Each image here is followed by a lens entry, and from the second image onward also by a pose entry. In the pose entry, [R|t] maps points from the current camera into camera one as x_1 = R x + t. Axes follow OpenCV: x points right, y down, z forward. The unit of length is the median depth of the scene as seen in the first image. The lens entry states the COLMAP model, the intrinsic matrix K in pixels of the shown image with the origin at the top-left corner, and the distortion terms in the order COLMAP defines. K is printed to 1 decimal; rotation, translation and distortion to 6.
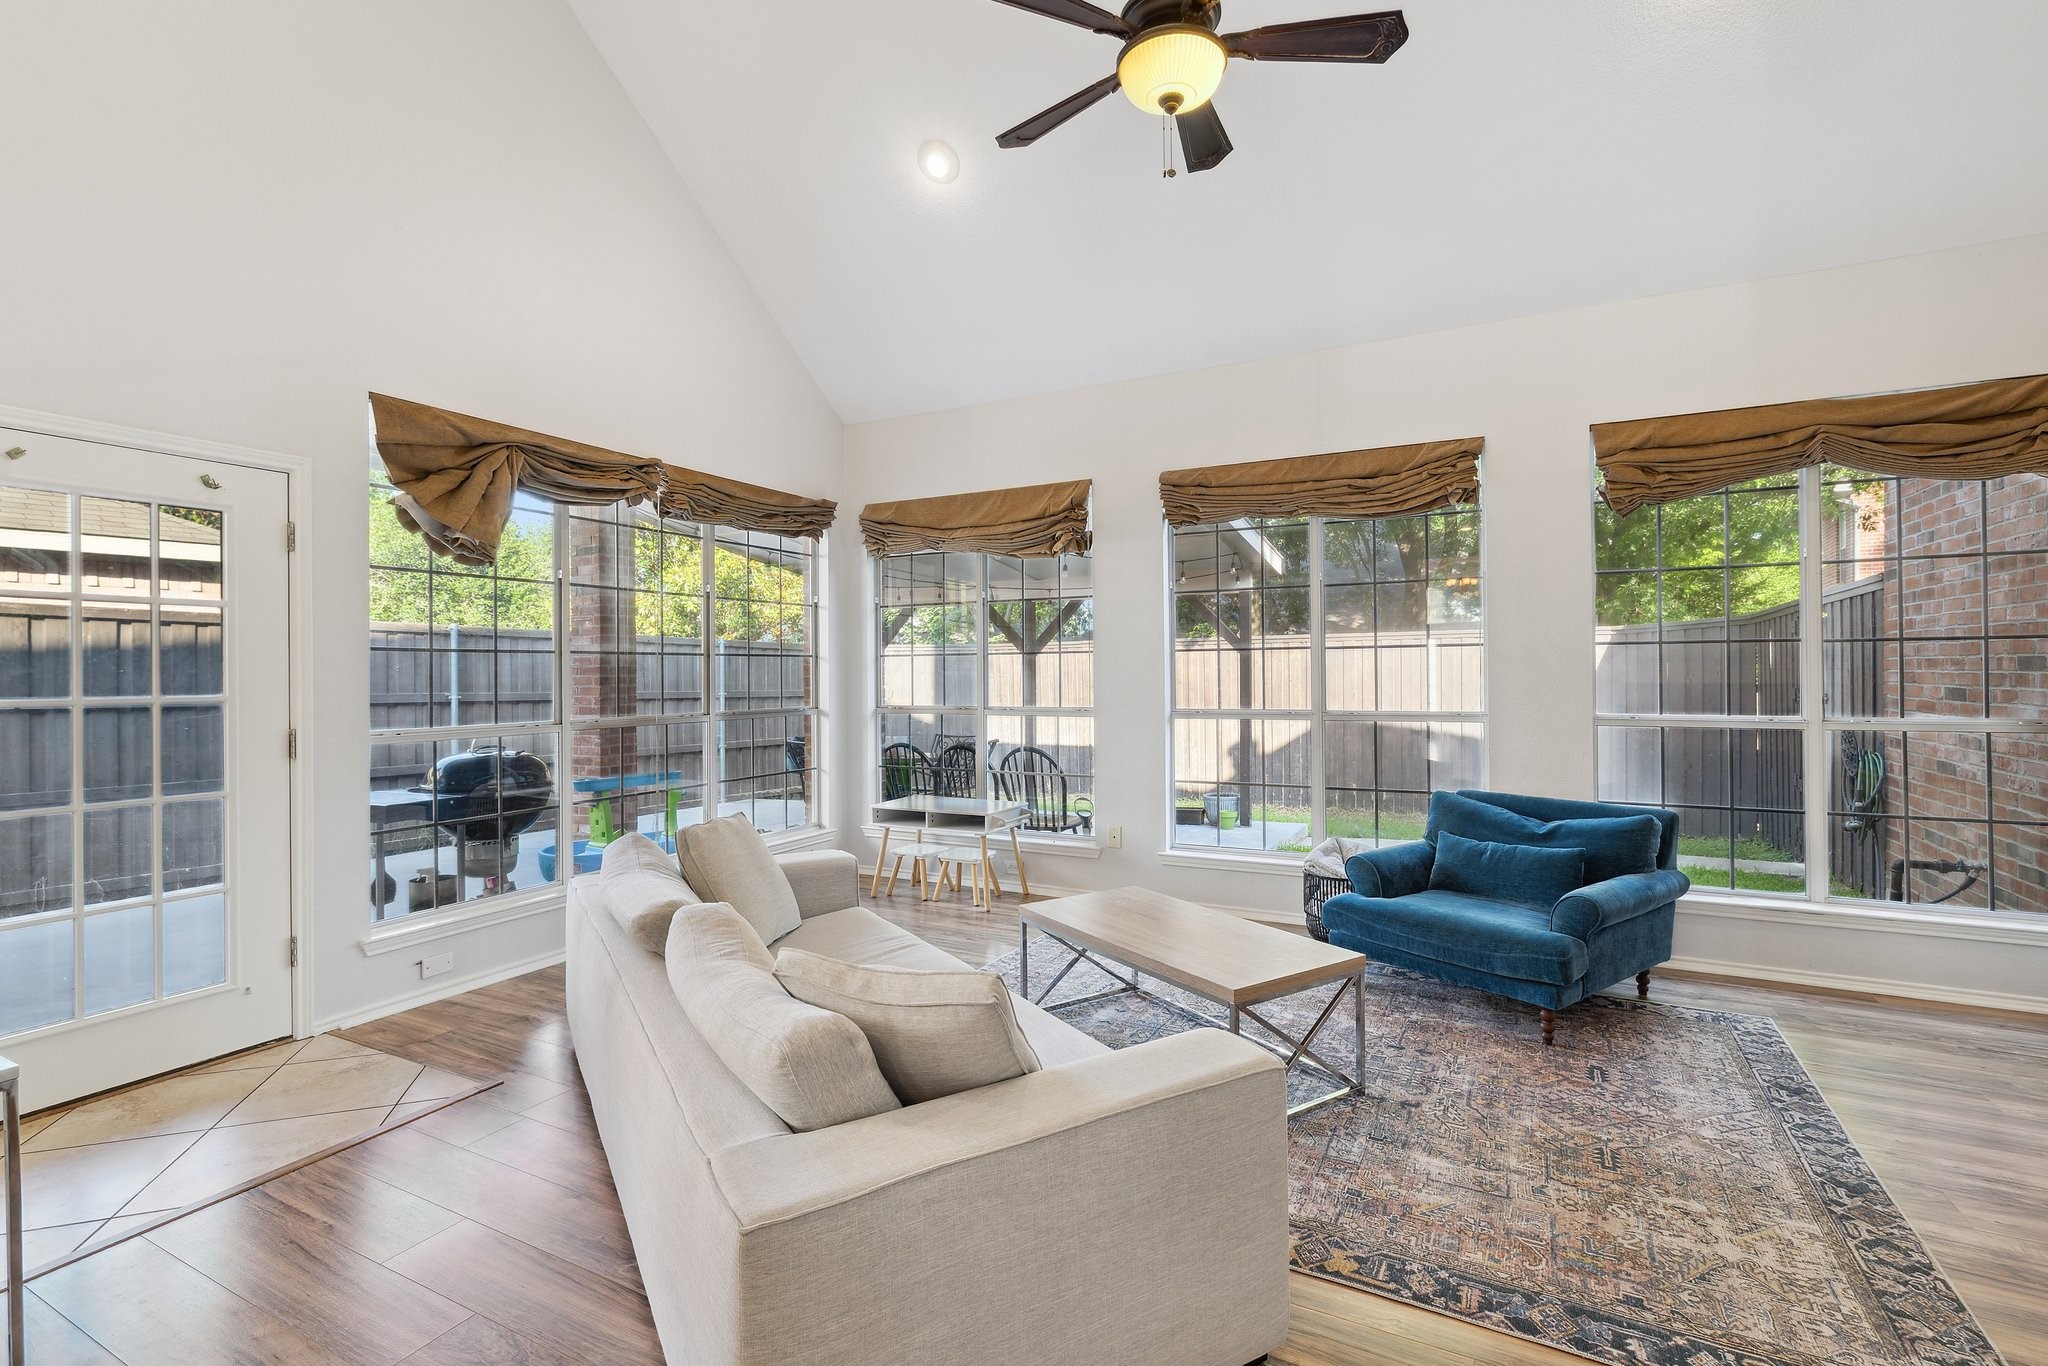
lens RADIAL K [[915.8, 0, 1033.1], [0, 915.8, 674.3], [0, 0, 1]] dist [0.004580, -0.000330]
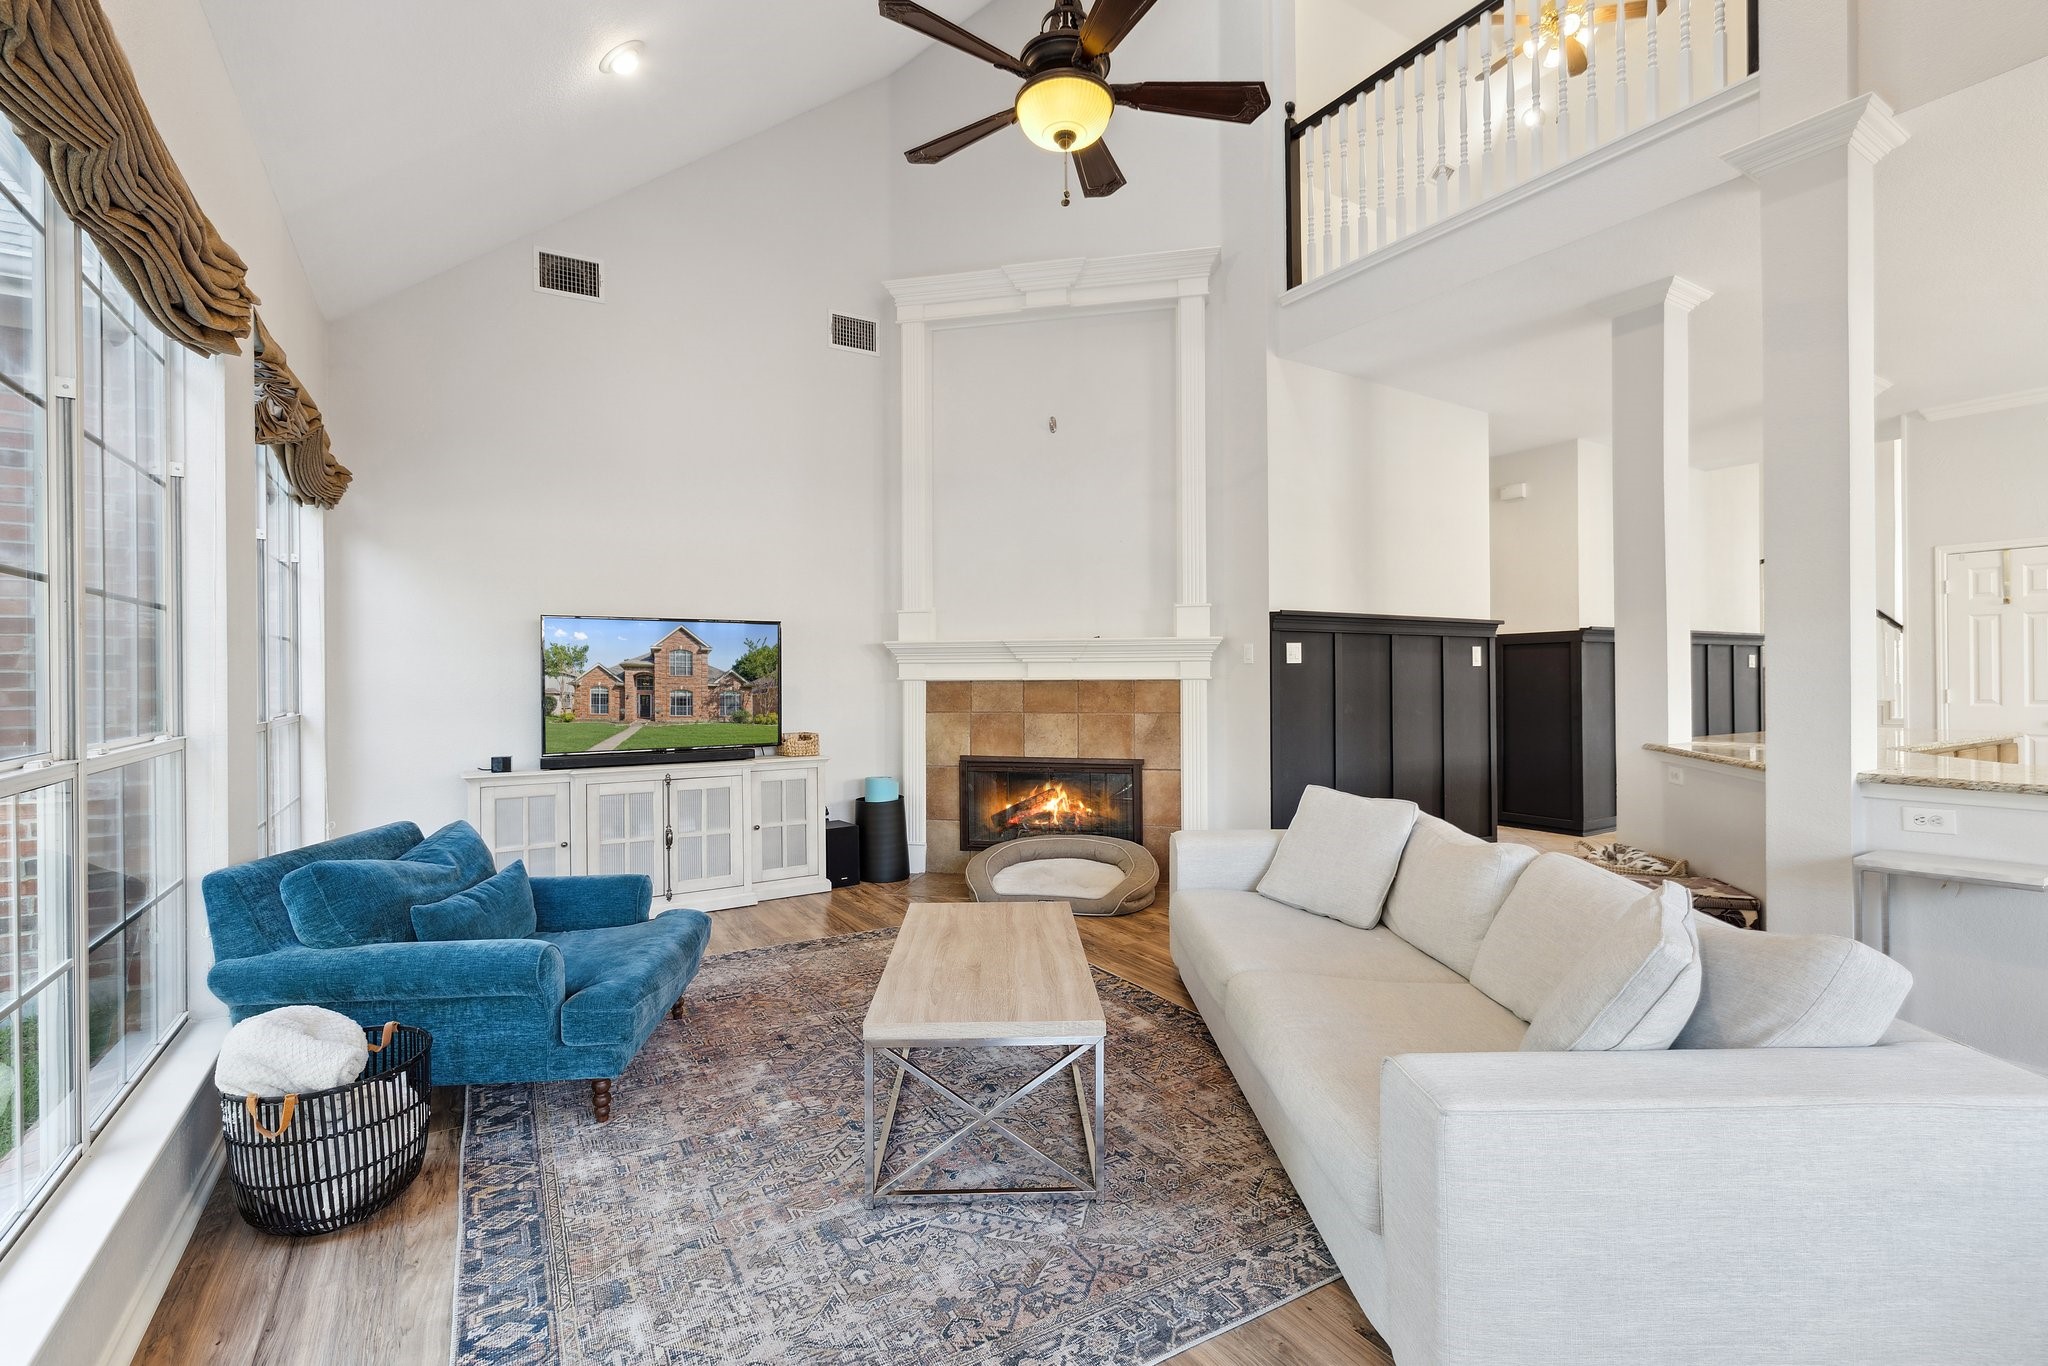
lens RADIAL K [[915.8, 0, 1022.8], [0, 915.8, 680.3], [0, 0, 1]] dist [0.004580, -0.000330]
pose [[-0.855267, 0.008688, 0.518115, -0.455059], [0.010814, 0.999941, 0.001082, 0.034559], [-0.518075, 0.006528, -0.855311, 2.447986]]
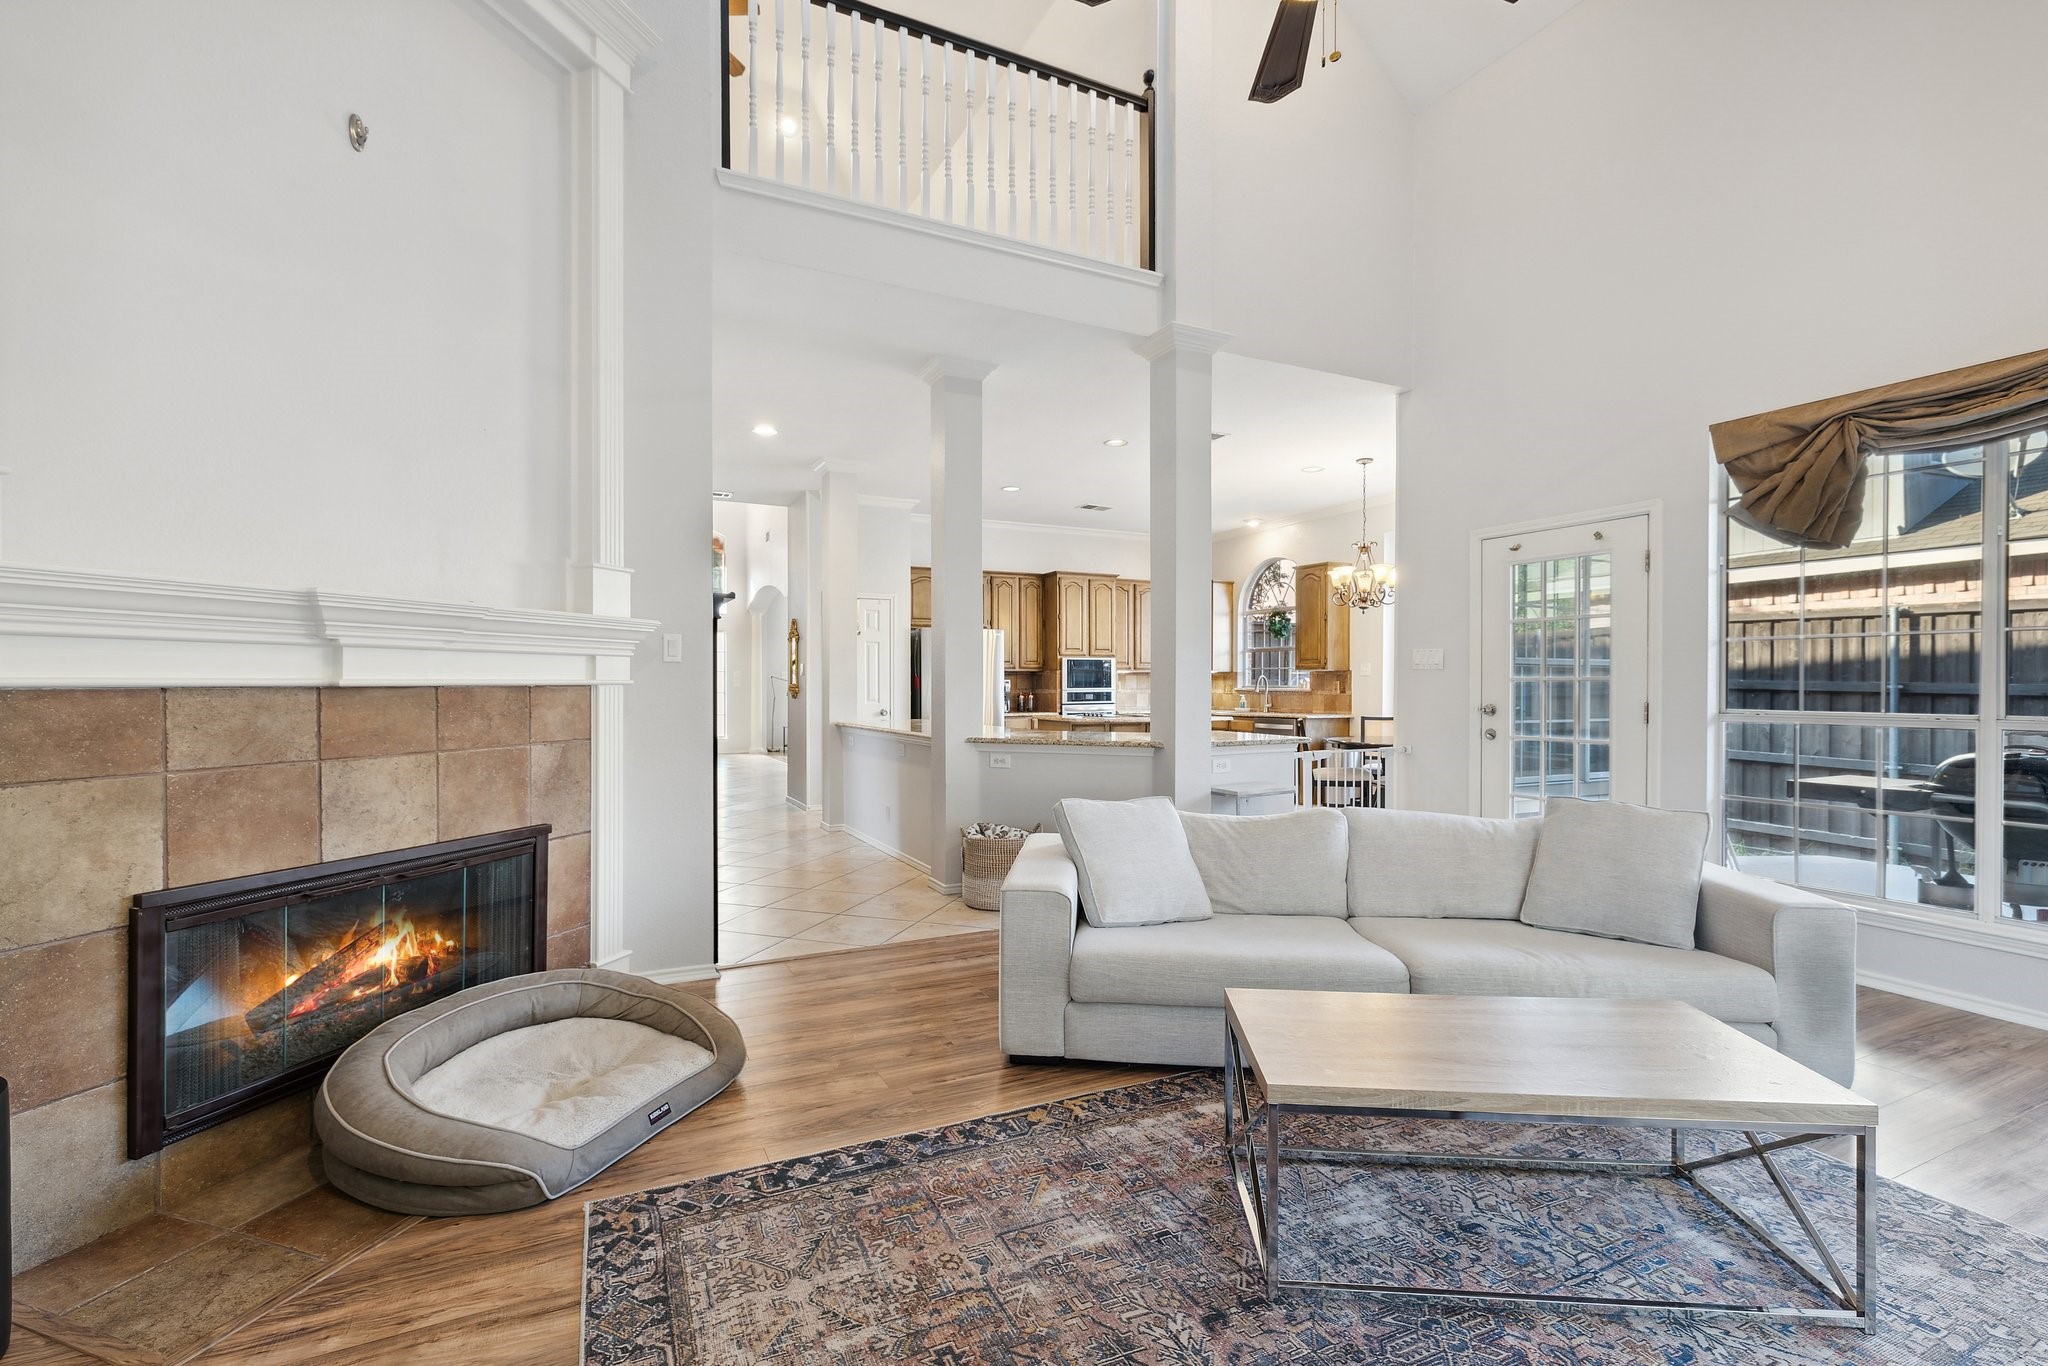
lens RADIAL K [[915.8, 0, 1020.1], [0, 915.8, 681.9], [0, 0, 1]] dist [0.004580, -0.000330]
pose [[-0.600709, 0.007561, -0.799432, 1.251886], [0.003507, 0.999971, 0.006823, 0.027895], [0.799460, 0.001295, -0.600718, 1.599631]]
